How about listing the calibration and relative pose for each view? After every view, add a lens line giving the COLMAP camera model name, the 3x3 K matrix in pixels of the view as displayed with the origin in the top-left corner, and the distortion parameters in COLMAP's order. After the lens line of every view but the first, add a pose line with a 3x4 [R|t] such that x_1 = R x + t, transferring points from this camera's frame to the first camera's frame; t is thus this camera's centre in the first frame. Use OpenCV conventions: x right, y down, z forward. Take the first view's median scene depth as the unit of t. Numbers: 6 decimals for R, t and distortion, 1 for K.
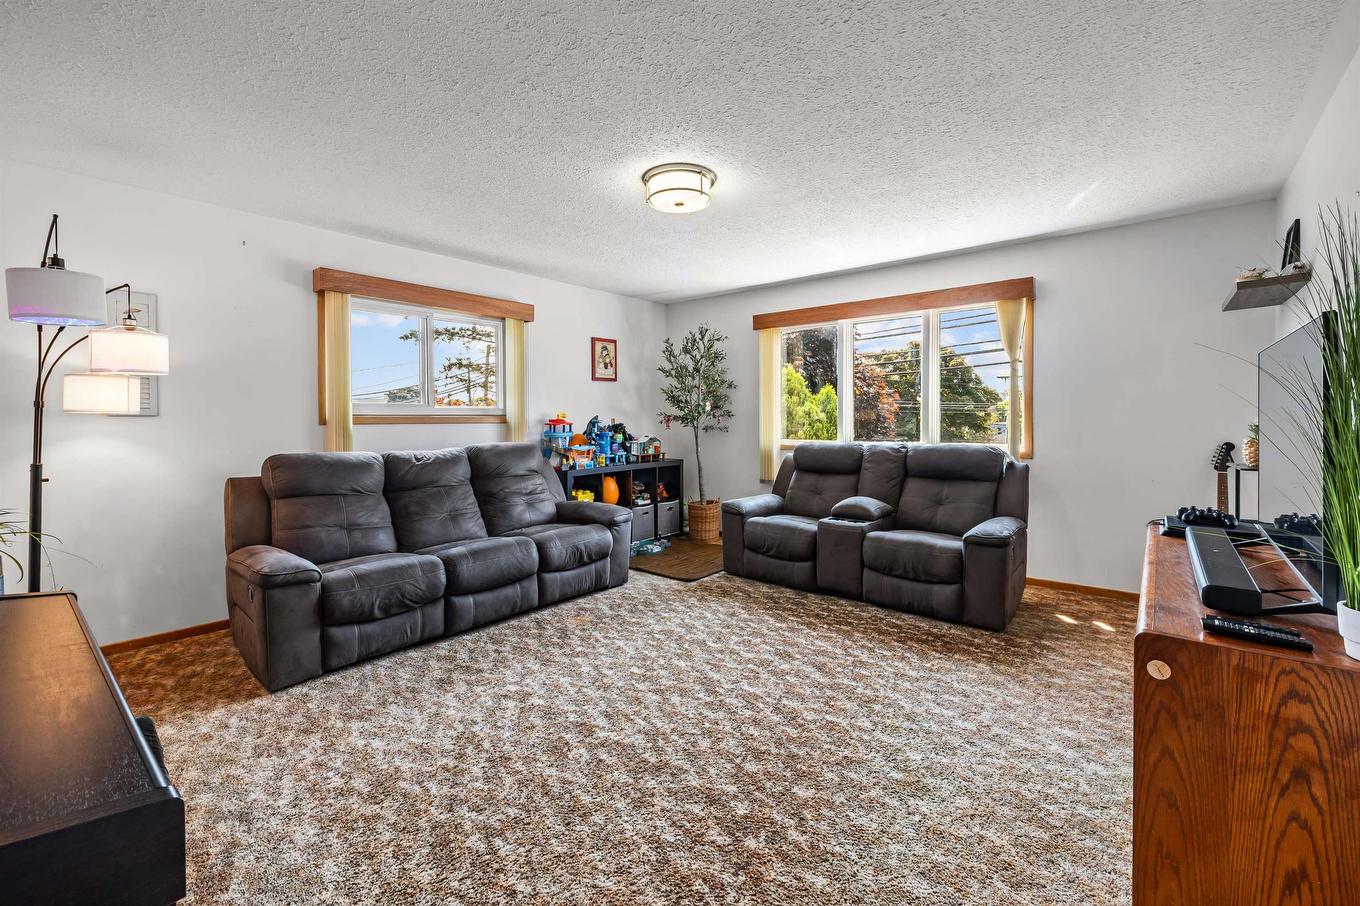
lens RADIAL K [[578.3, 0, 680.5], [0, 578.3, 424.7], [0, 0, 1]] dist [-0.001644, -0.000232]
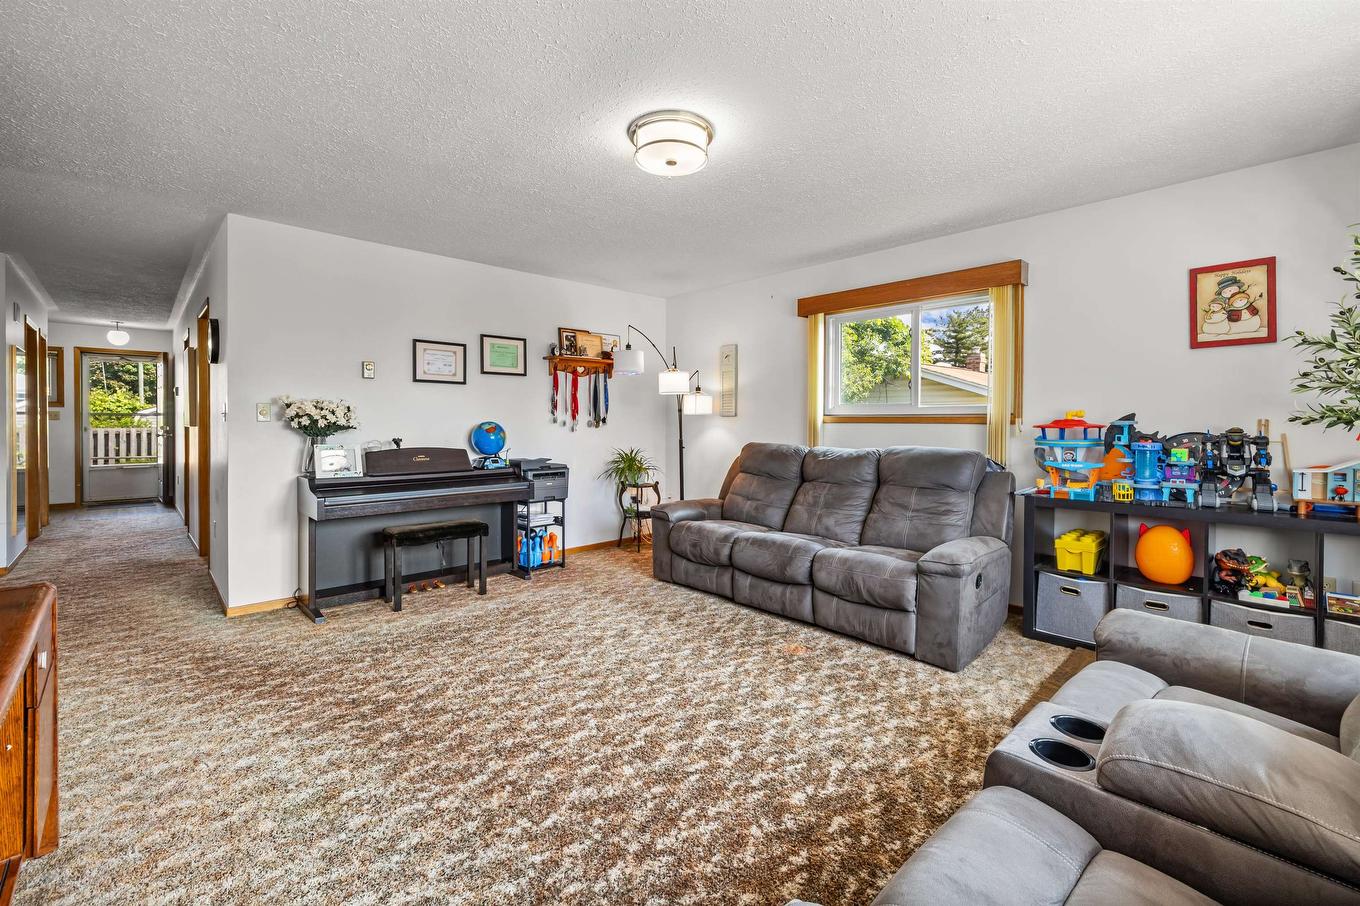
lens RADIAL K [[578.3, 0, 680.5], [0, 578.3, 424.7], [0, 0, 1]] dist [-0.001644, -0.000232]
pose [[-0.115718, 0.010771, -0.993224, 0.633381], [-0.018837, 0.999738, 0.013037, -0.004510], [0.993103, 0.020218, -0.115485, 0.839461]]
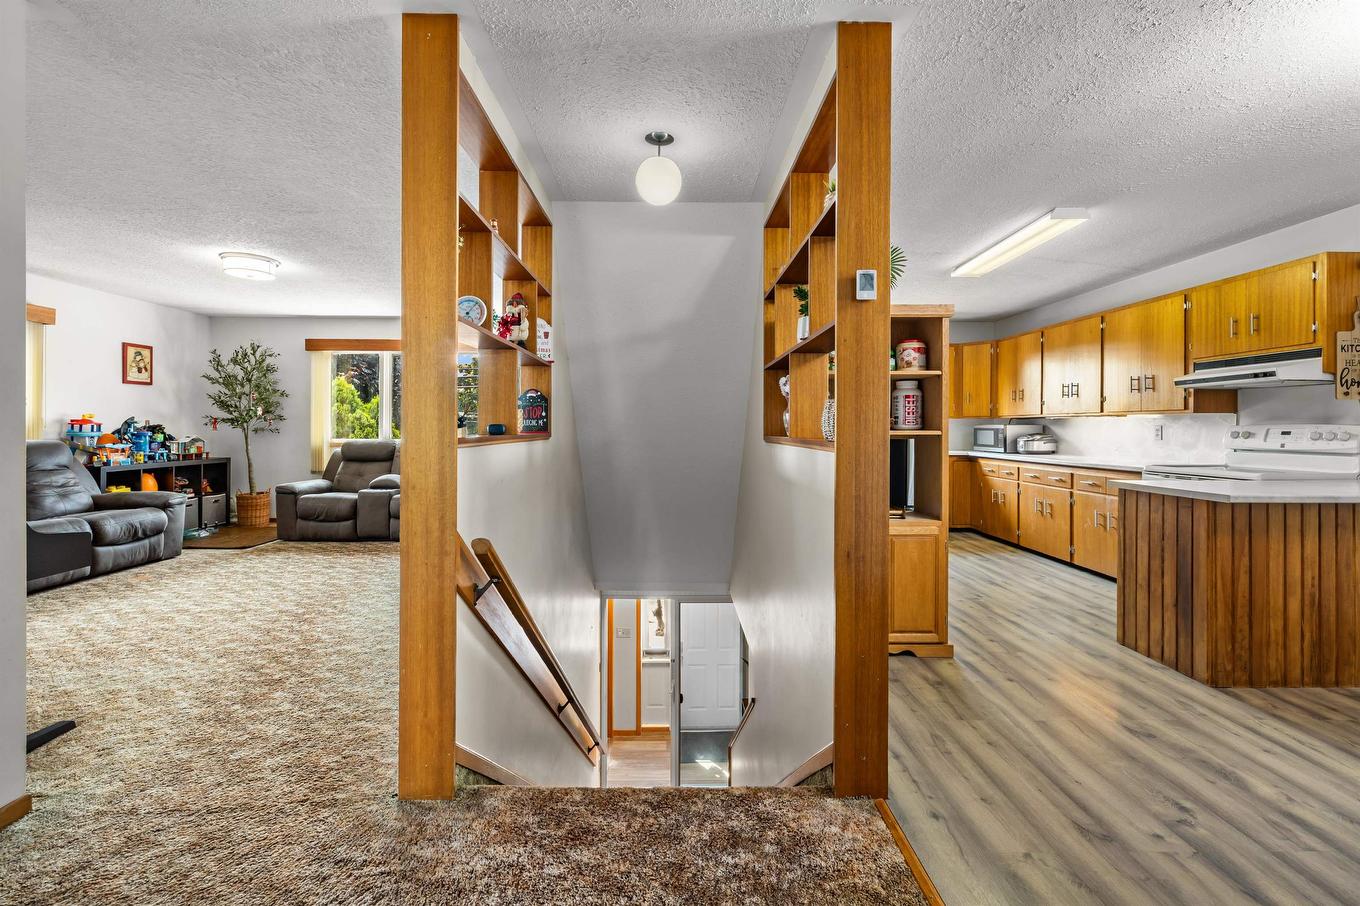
lens RADIAL K [[579.3, 0, 680.9], [0, 579.3, 428.7], [0, 0, 1]] dist [0.007414, -0.000278]
pose [[0.760425, 0.007016, 0.649388, -0.098959], [0.000489, 0.999935, -0.011376, 0.026525], [-0.649425, 0.008969, 0.760372, -0.664758]]
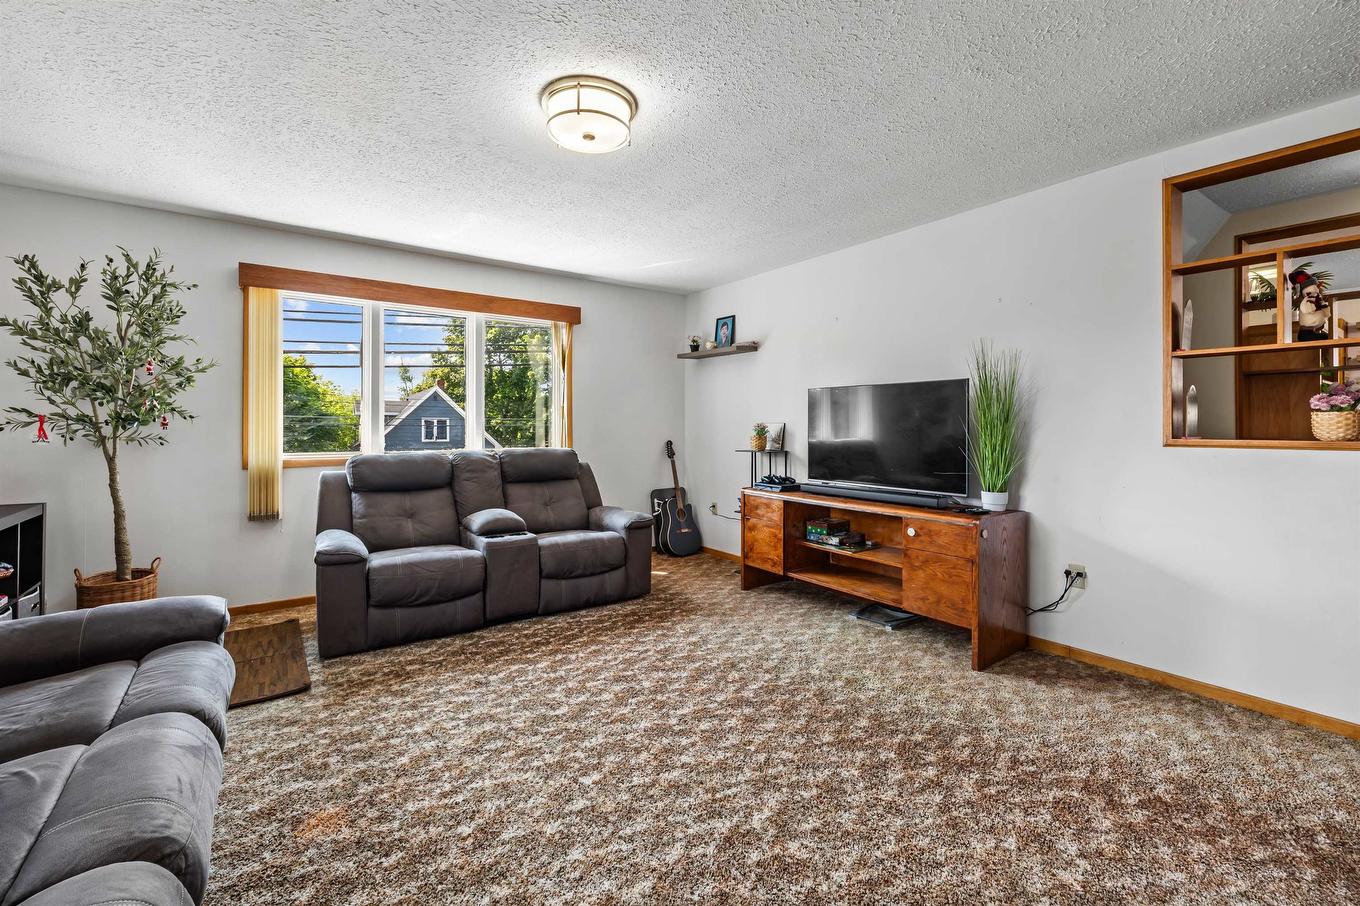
lens RADIAL K [[578.3, 0, 680.5], [0, 578.3, 424.7], [0, 0, 1]] dist [-0.001644, -0.000232]
pose [[0.243145, 0.008930, 0.969949, -0.529861], [0.012224, 0.999850, -0.012270, 0.008544], [-0.969913, 0.014840, 0.243000, 0.528183]]
